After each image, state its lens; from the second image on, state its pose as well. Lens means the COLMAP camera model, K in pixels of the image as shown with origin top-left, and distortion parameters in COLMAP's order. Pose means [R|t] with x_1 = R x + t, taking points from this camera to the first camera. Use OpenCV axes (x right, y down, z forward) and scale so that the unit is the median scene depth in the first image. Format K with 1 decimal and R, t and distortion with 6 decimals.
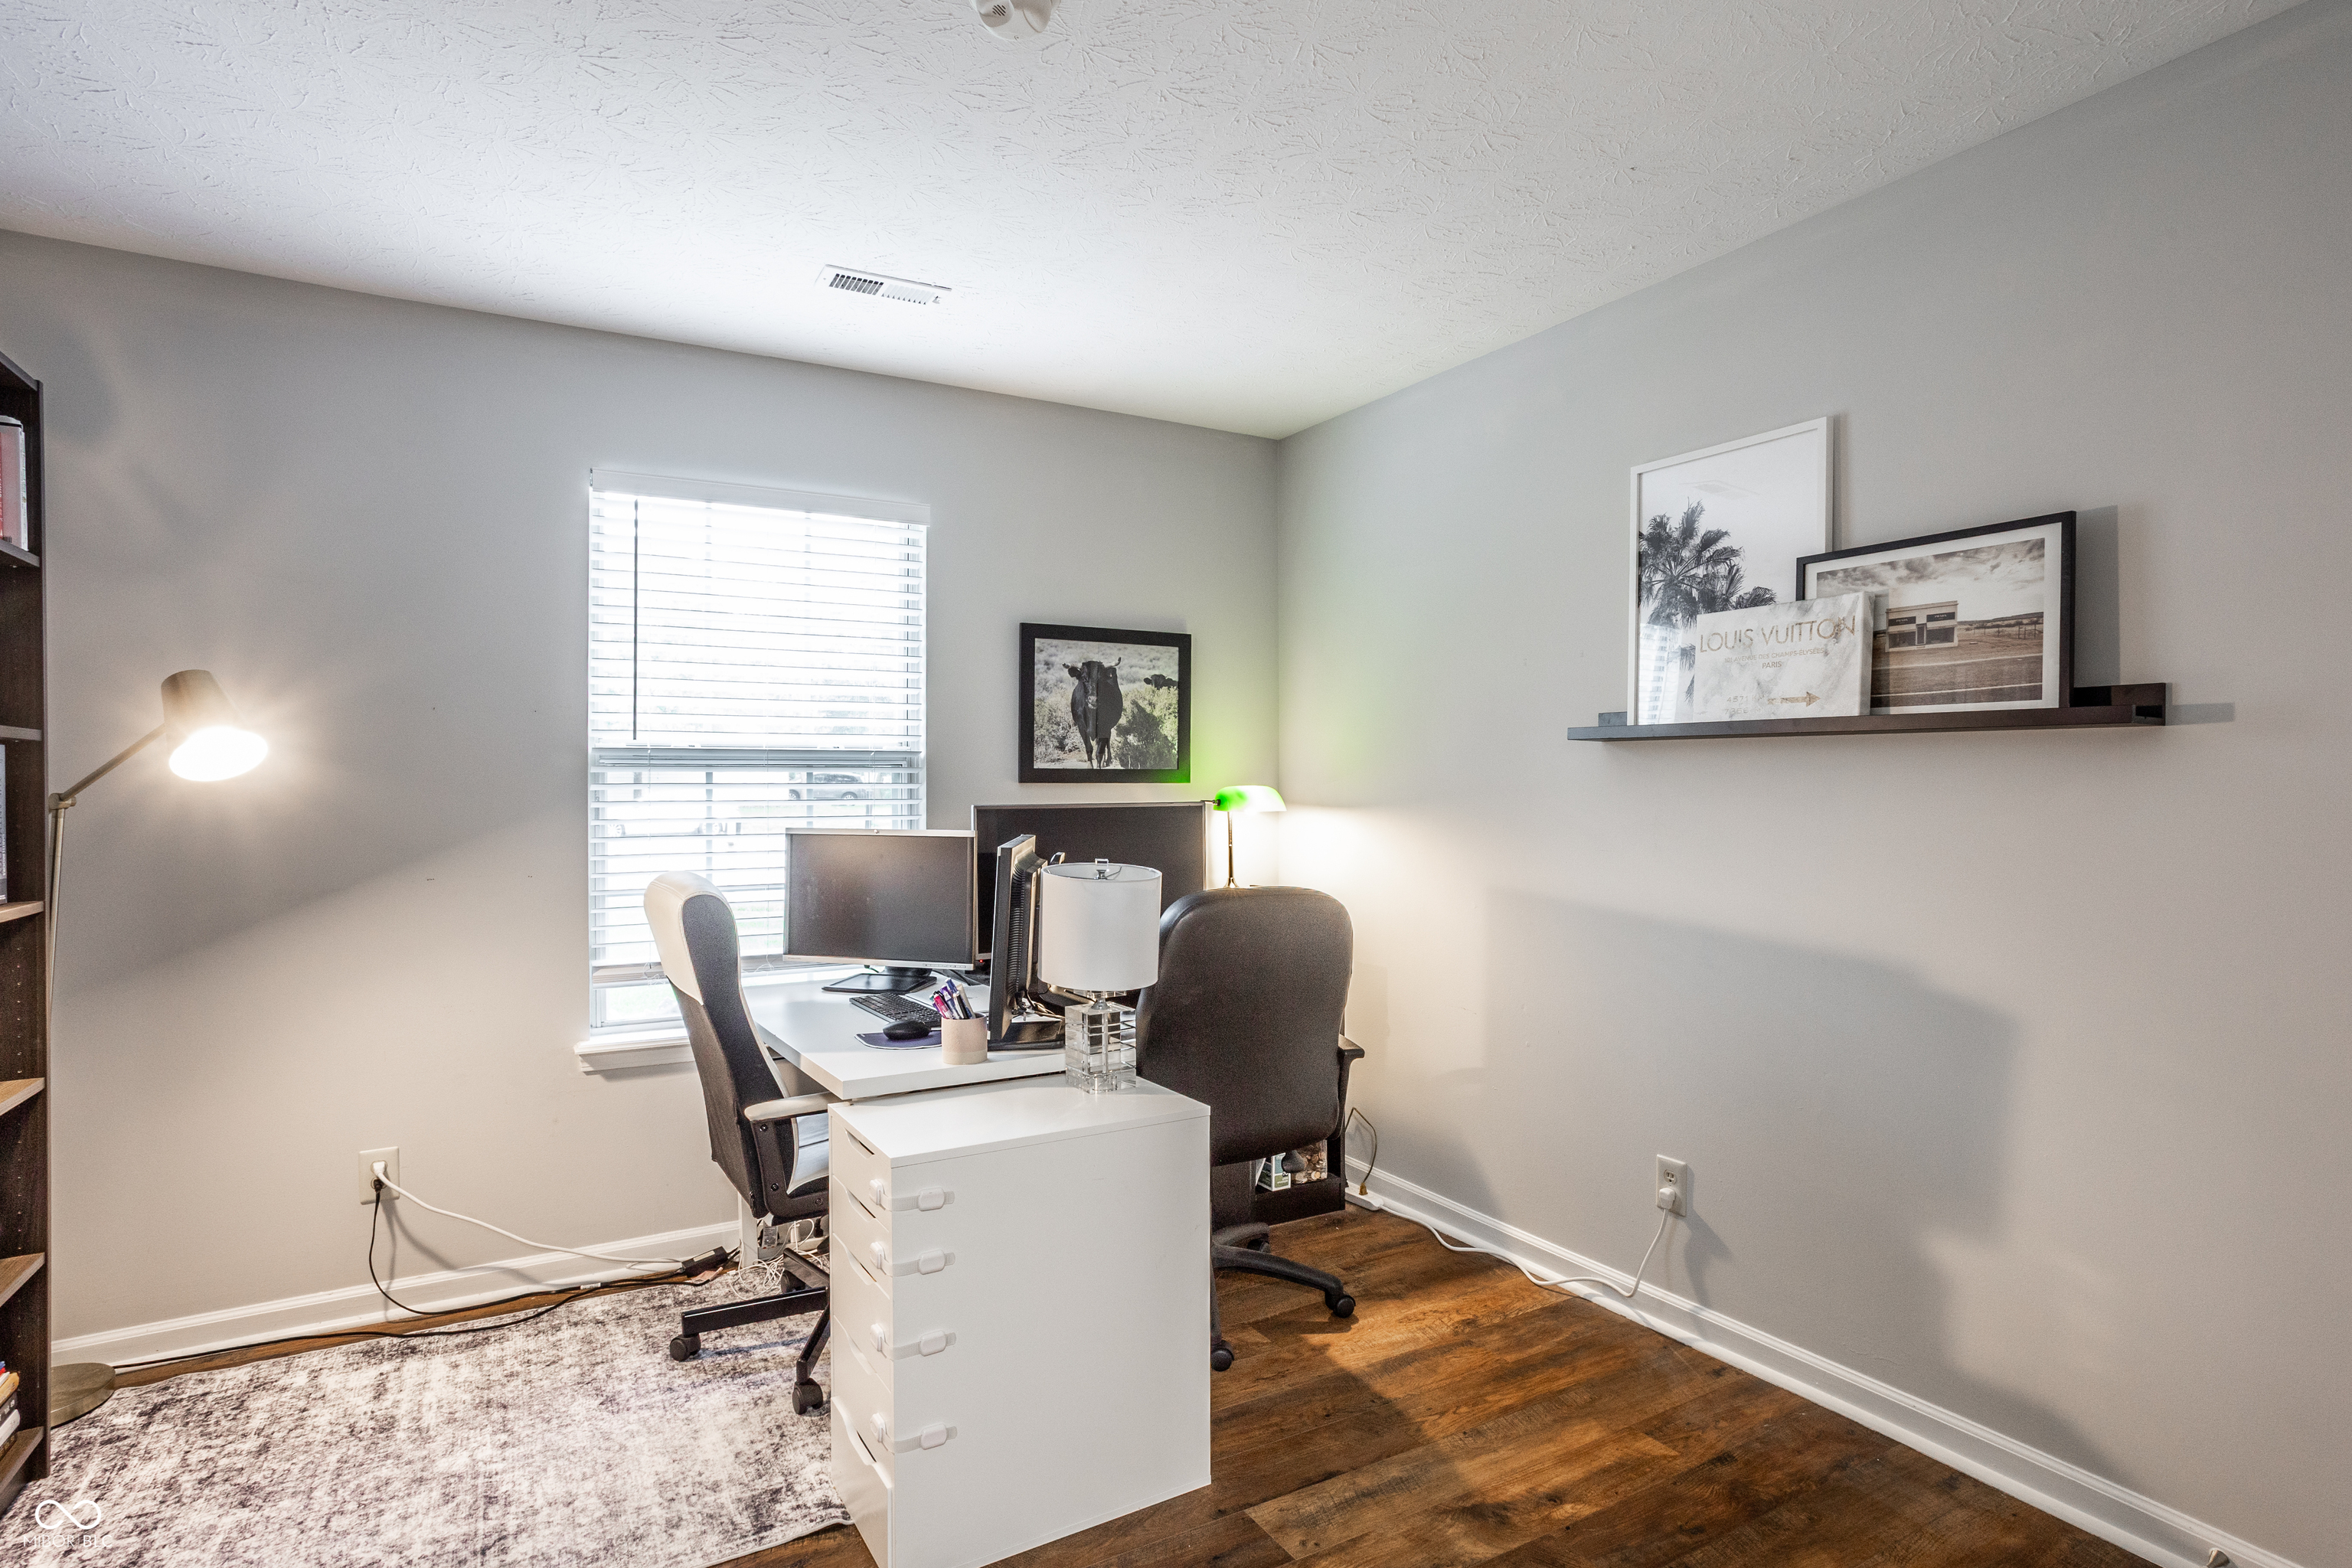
lens RADIAL K [[1162.4, 0, 1176.5], [0, 1162.4, 781.1], [0, 0, 1]] dist [-0.044126, 0.027749]
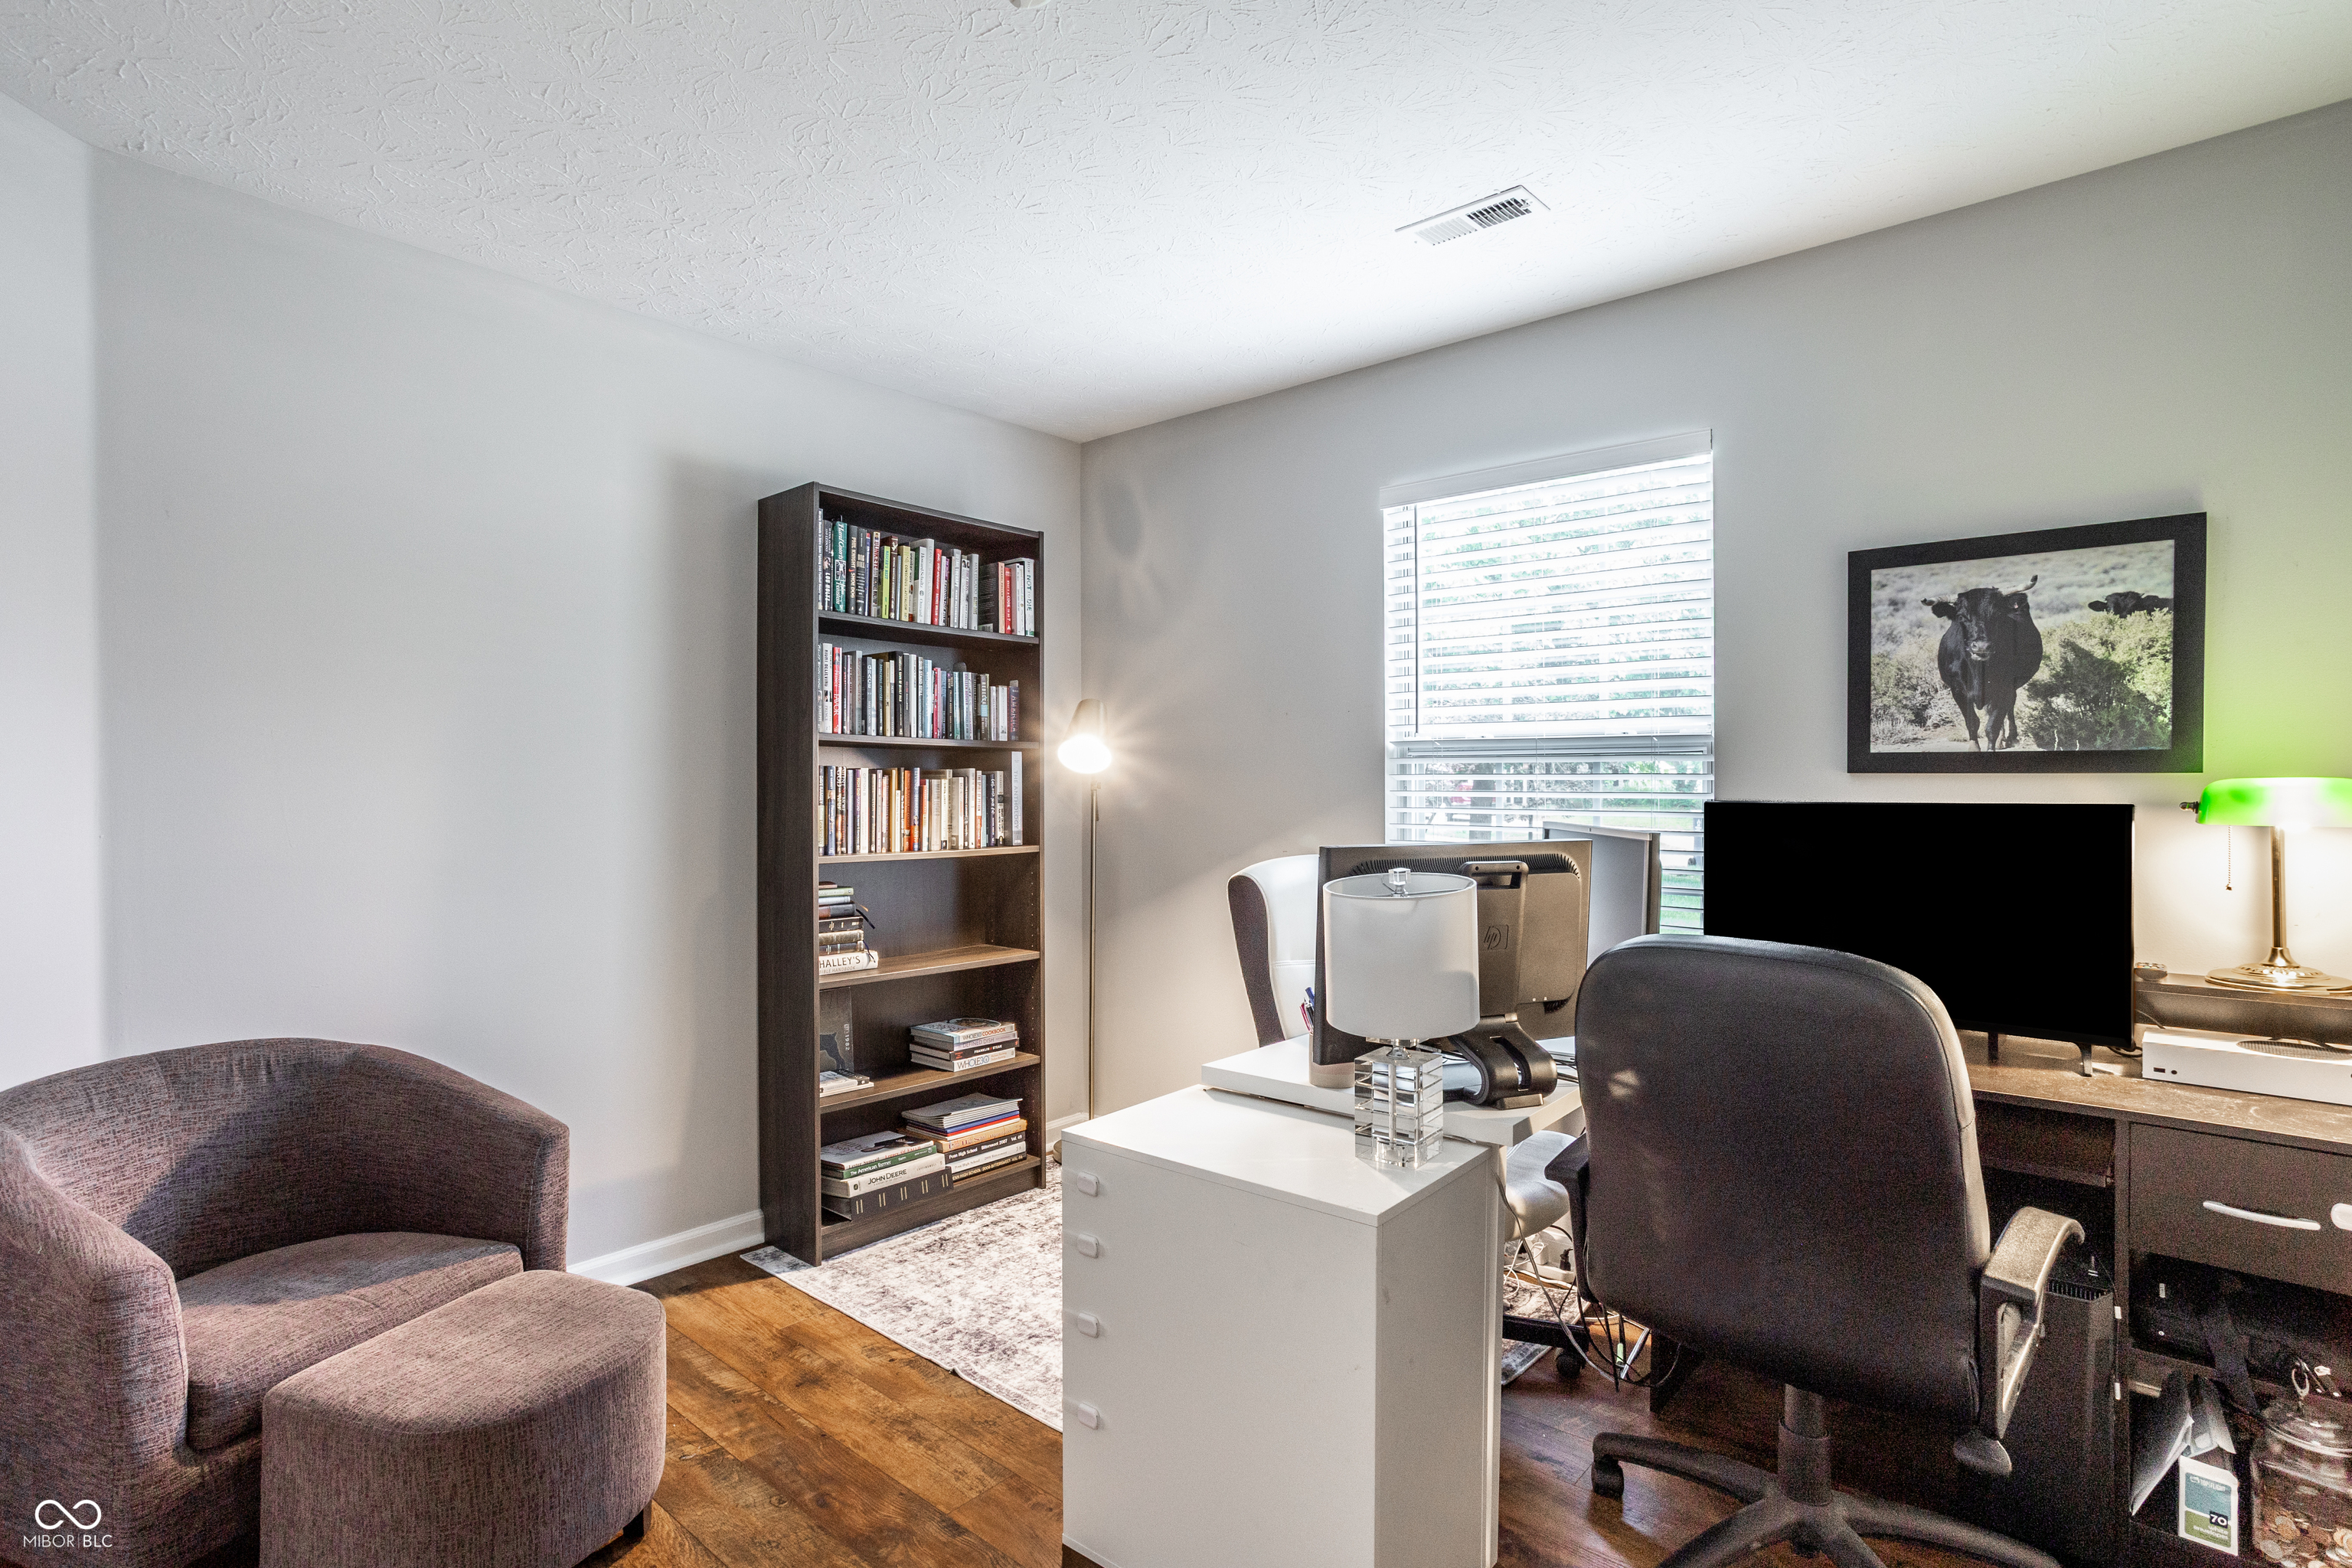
lens RADIAL K [[1162.4, 0, 1173.3], [0, 1162.4, 776.0], [0, 0, 1]] dist [-0.044126, 0.027749]
pose [[0.347146, 0.001339, -0.937810, 0.379428], [0.001689, 0.999996, 0.002053, 0.001288], [0.937809, -0.002297, 0.347143, 0.343173]]
